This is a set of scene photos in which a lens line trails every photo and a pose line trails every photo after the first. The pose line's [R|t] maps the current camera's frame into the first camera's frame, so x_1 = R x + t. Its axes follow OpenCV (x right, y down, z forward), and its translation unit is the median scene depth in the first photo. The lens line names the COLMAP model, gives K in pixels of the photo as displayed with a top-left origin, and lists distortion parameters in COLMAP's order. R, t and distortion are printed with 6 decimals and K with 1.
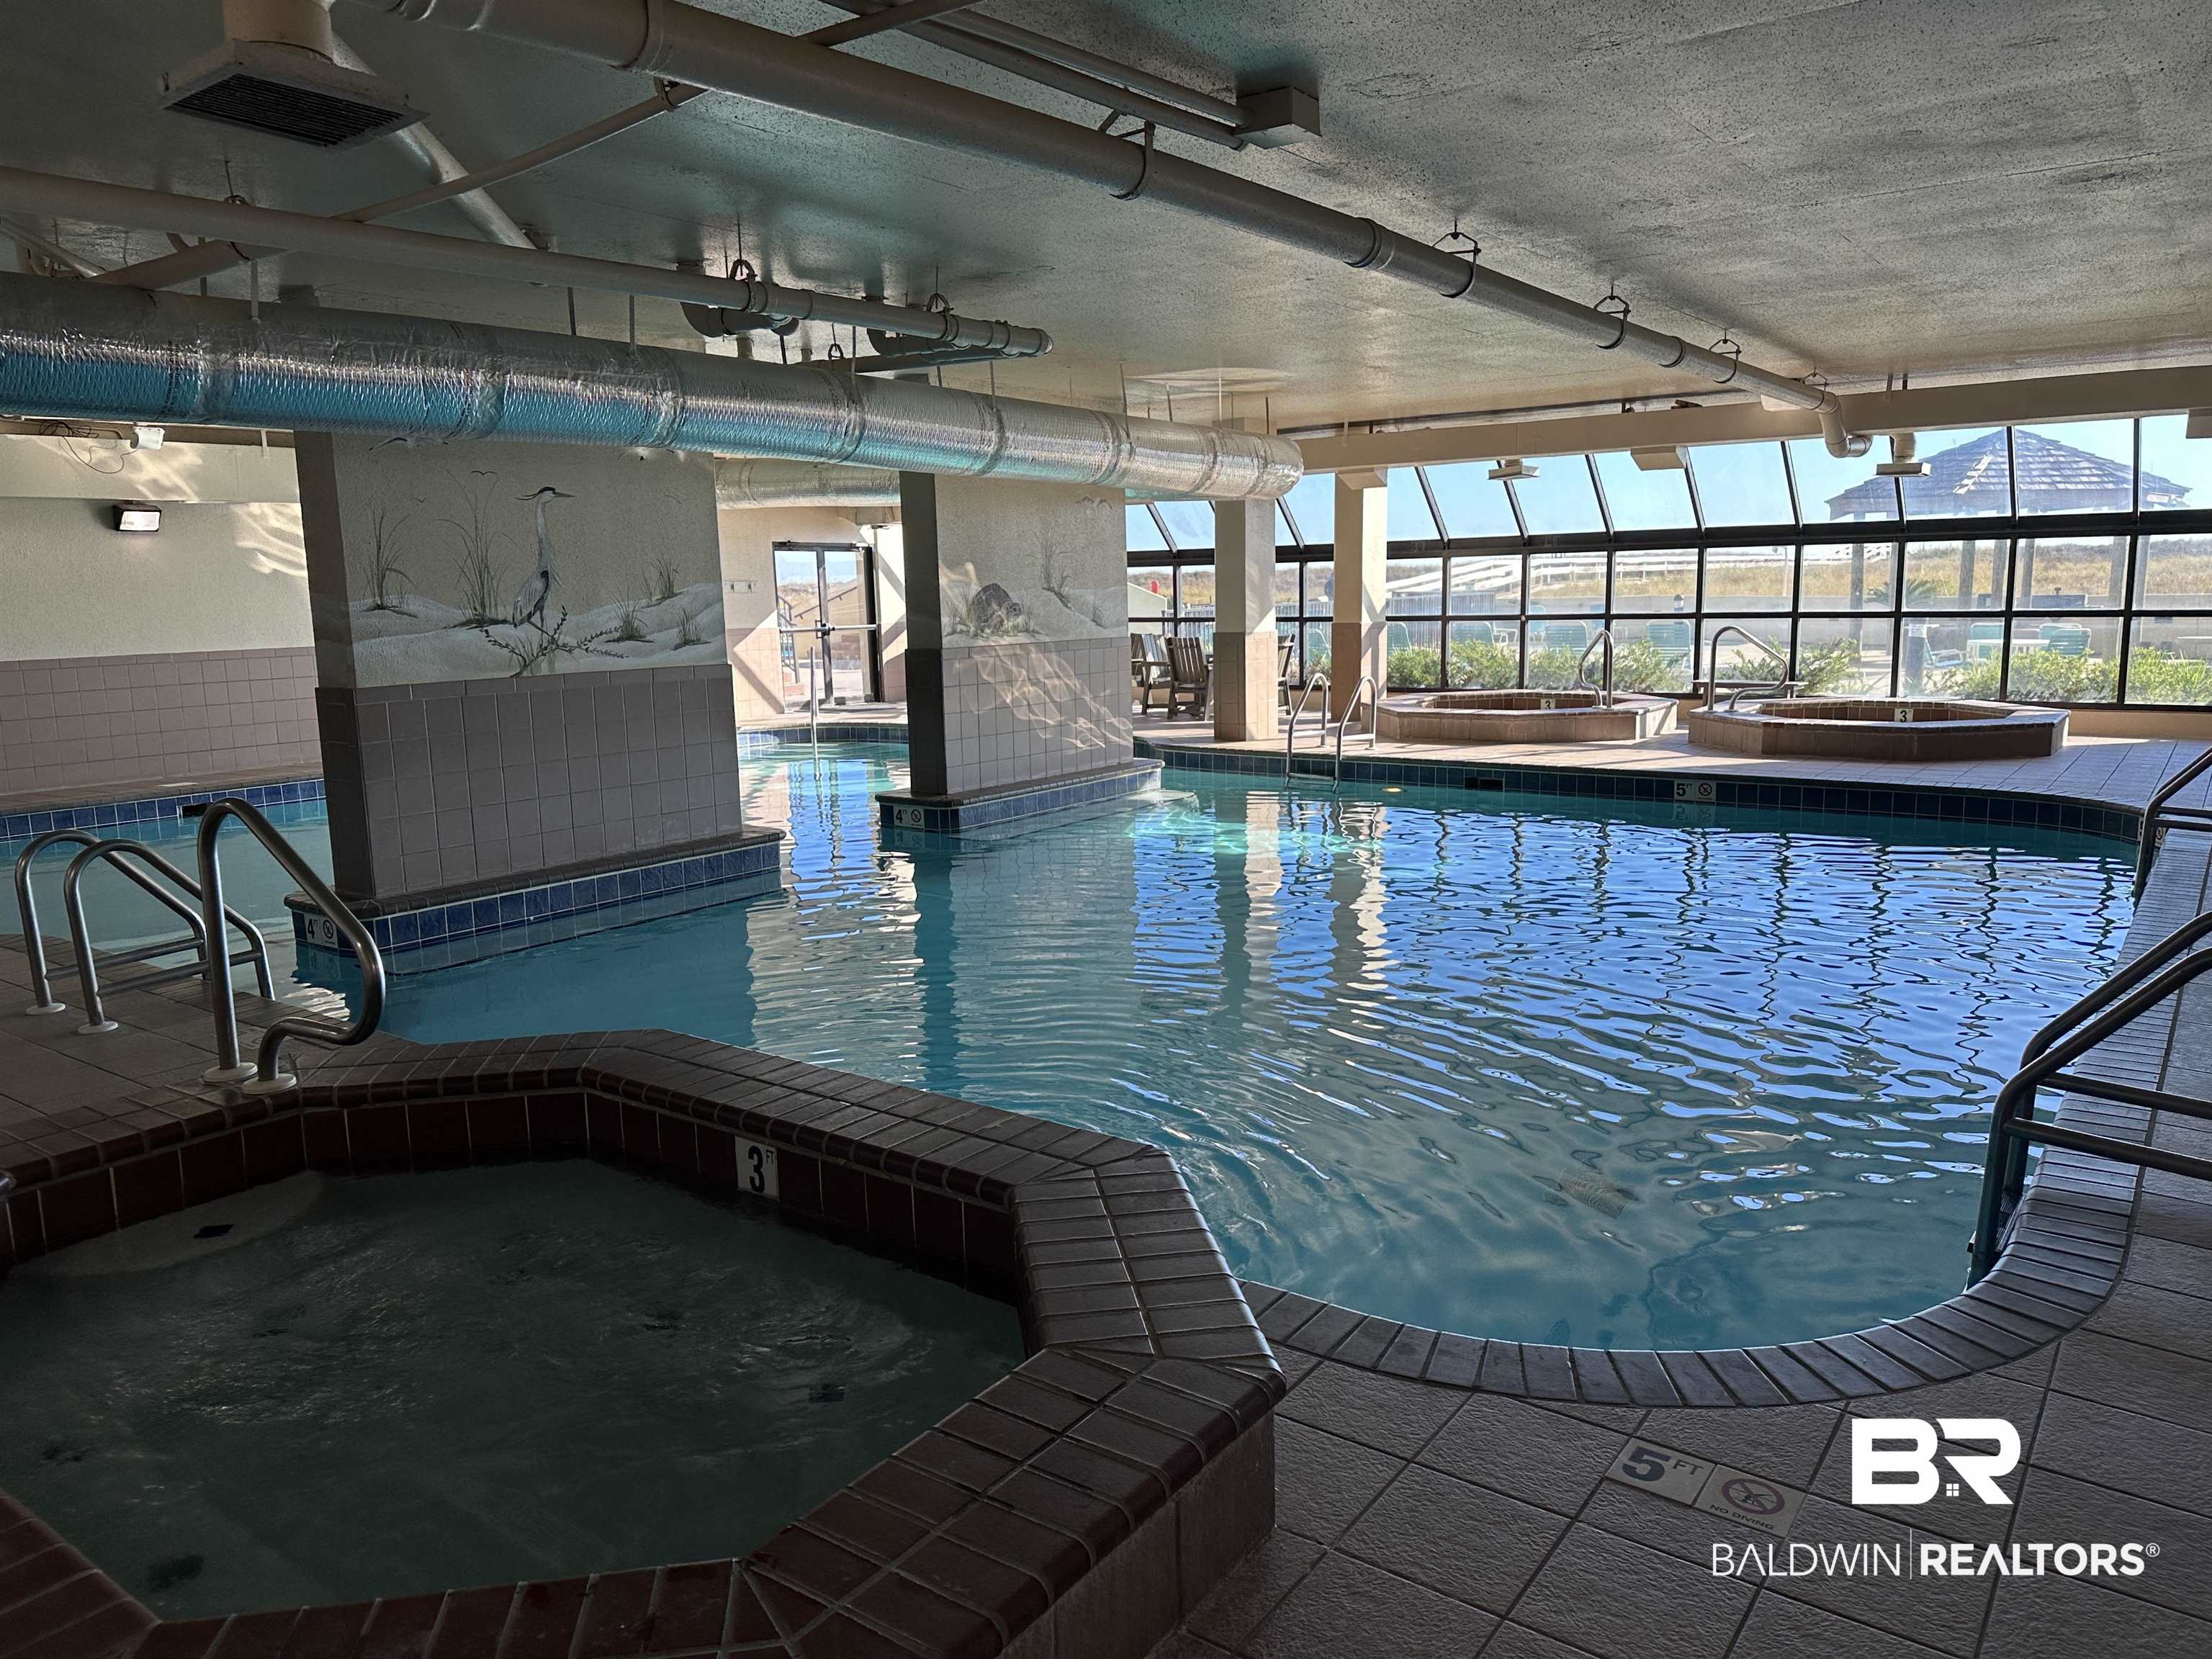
lens RADIAL K [[1541.0, 0, 1106.0], [0, 1541.0, 829.5], [0, 0, 1]] dist [-0.003641, -0.002257]
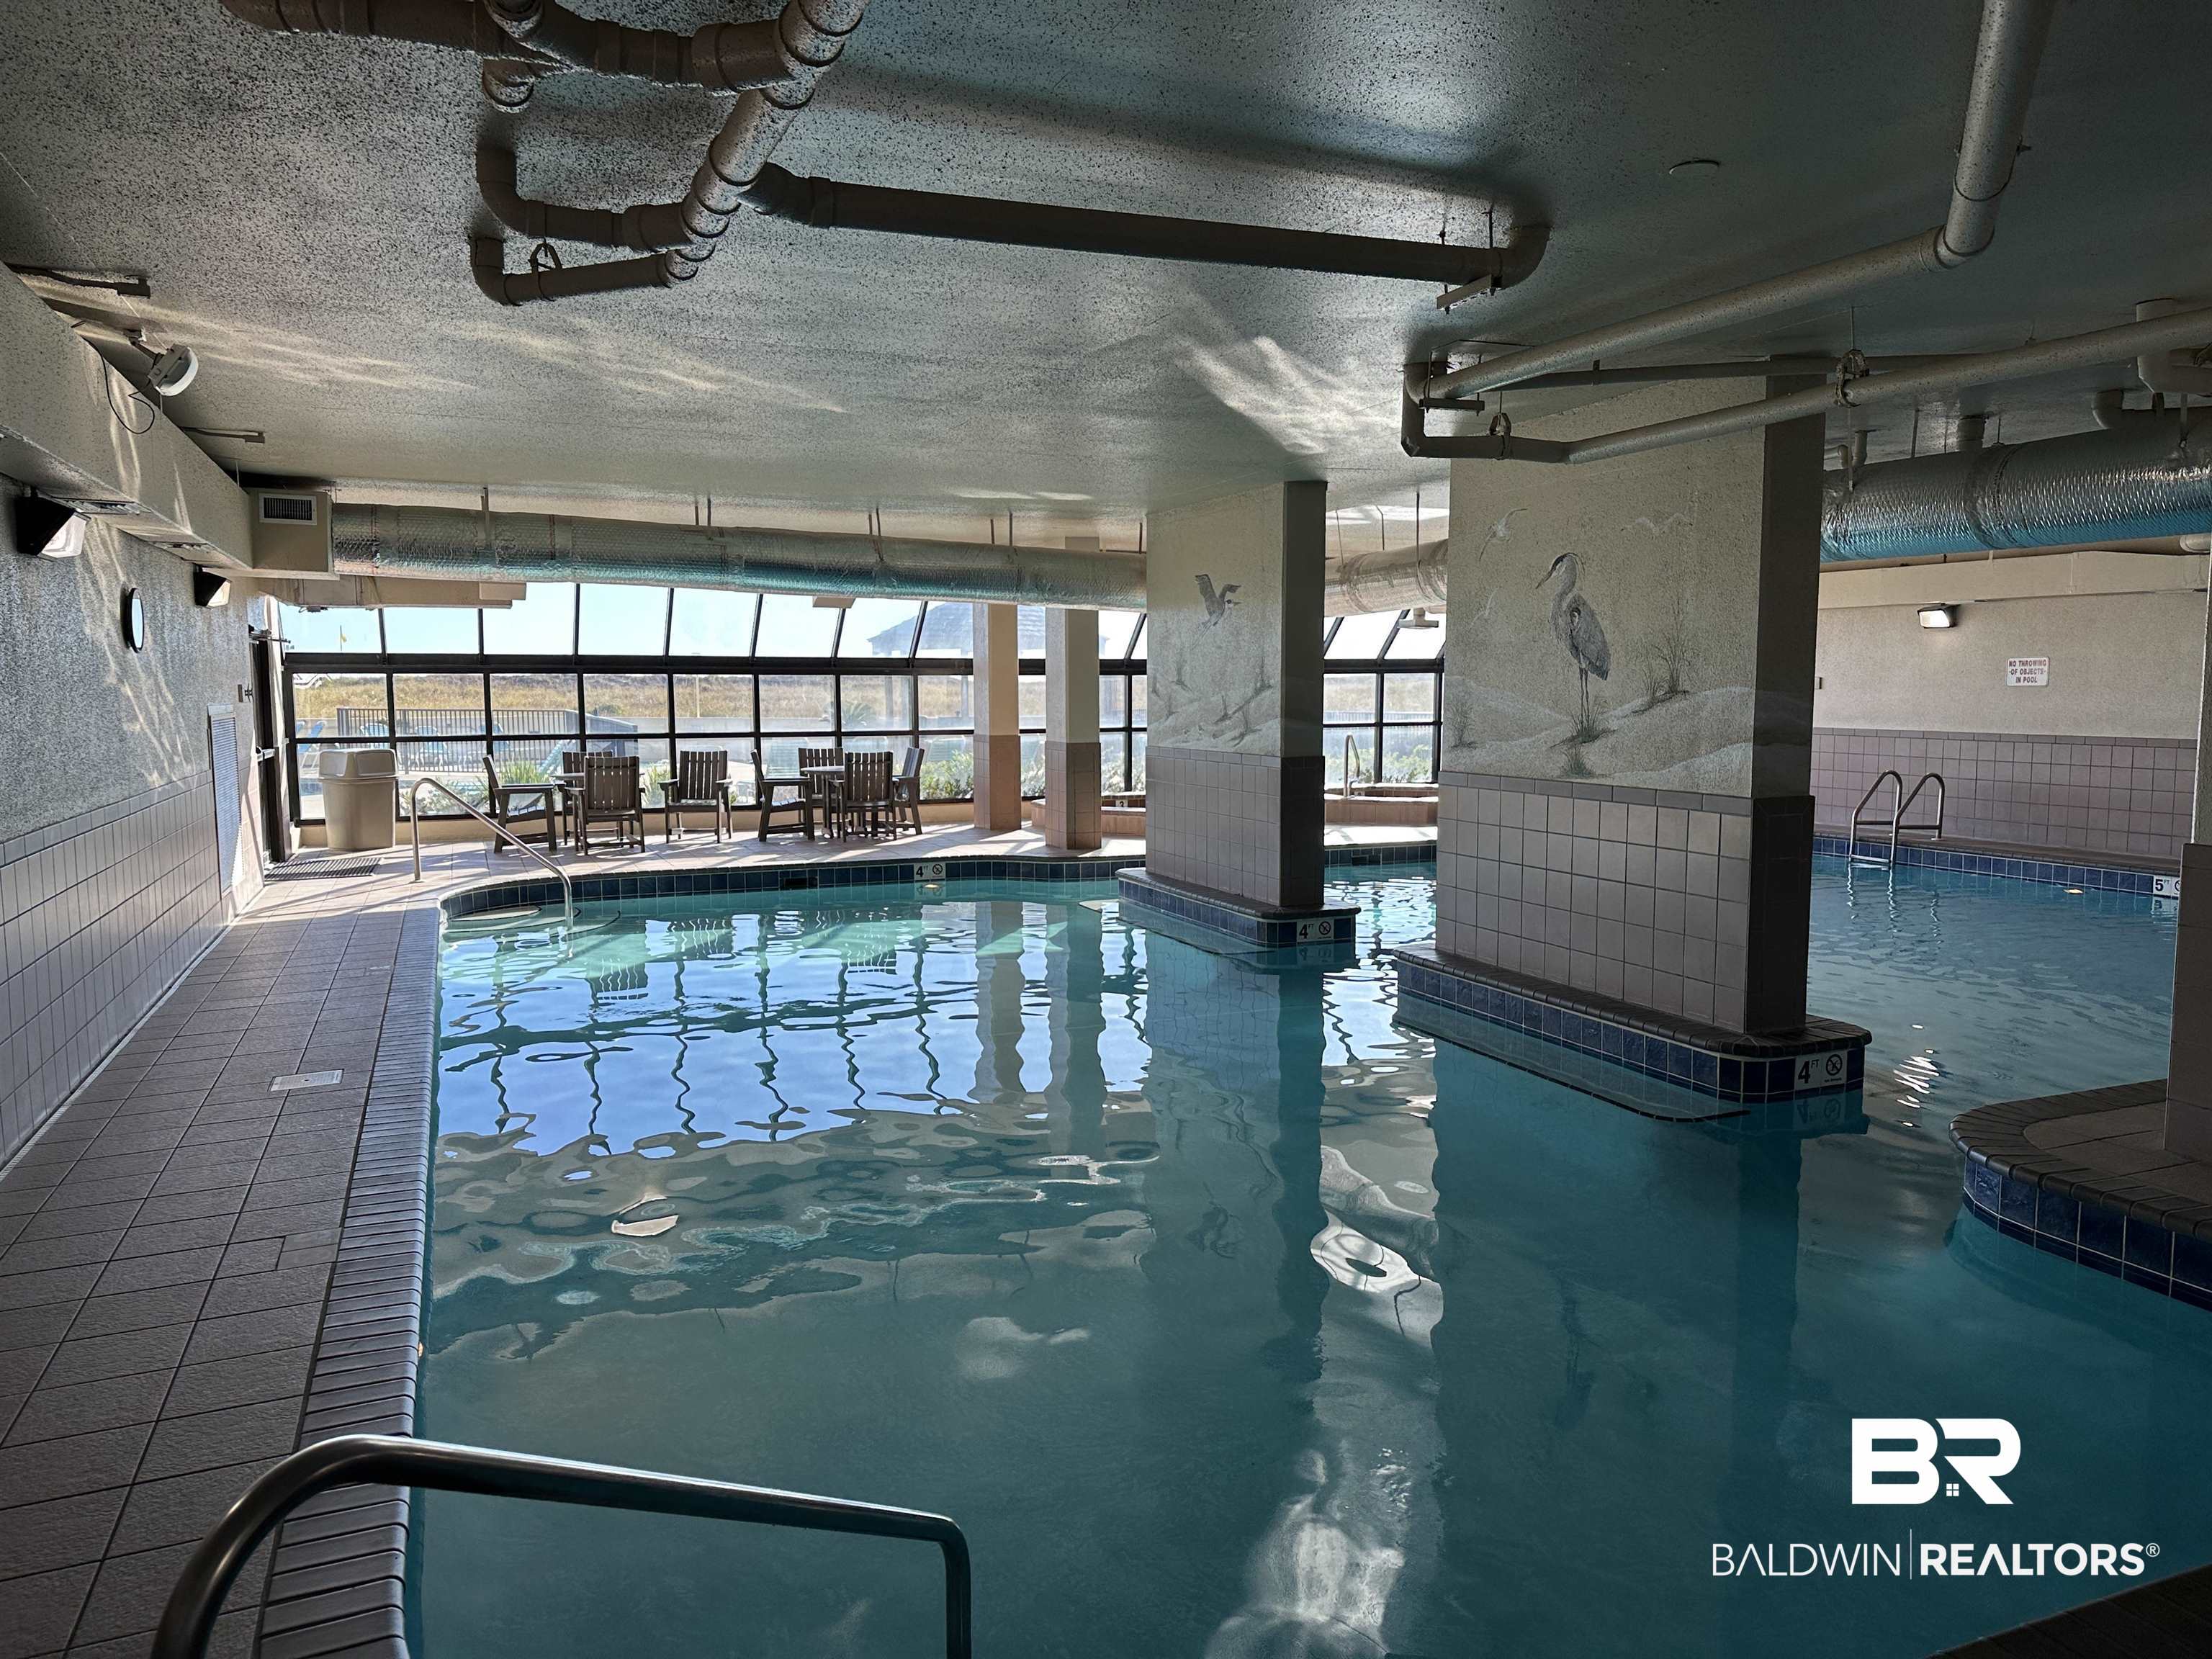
lens RADIAL K [[1541.0, 0, 1106.0], [0, 1541.0, 829.5], [0, 0, 1]] dist [-0.003641, -0.002257]
pose [[0.504589, -0.056791, 0.861490, -0.760099], [0.128495, 0.991661, -0.009890, -0.052220], [-0.853744, 0.115687, 0.507679, 0.432483]]
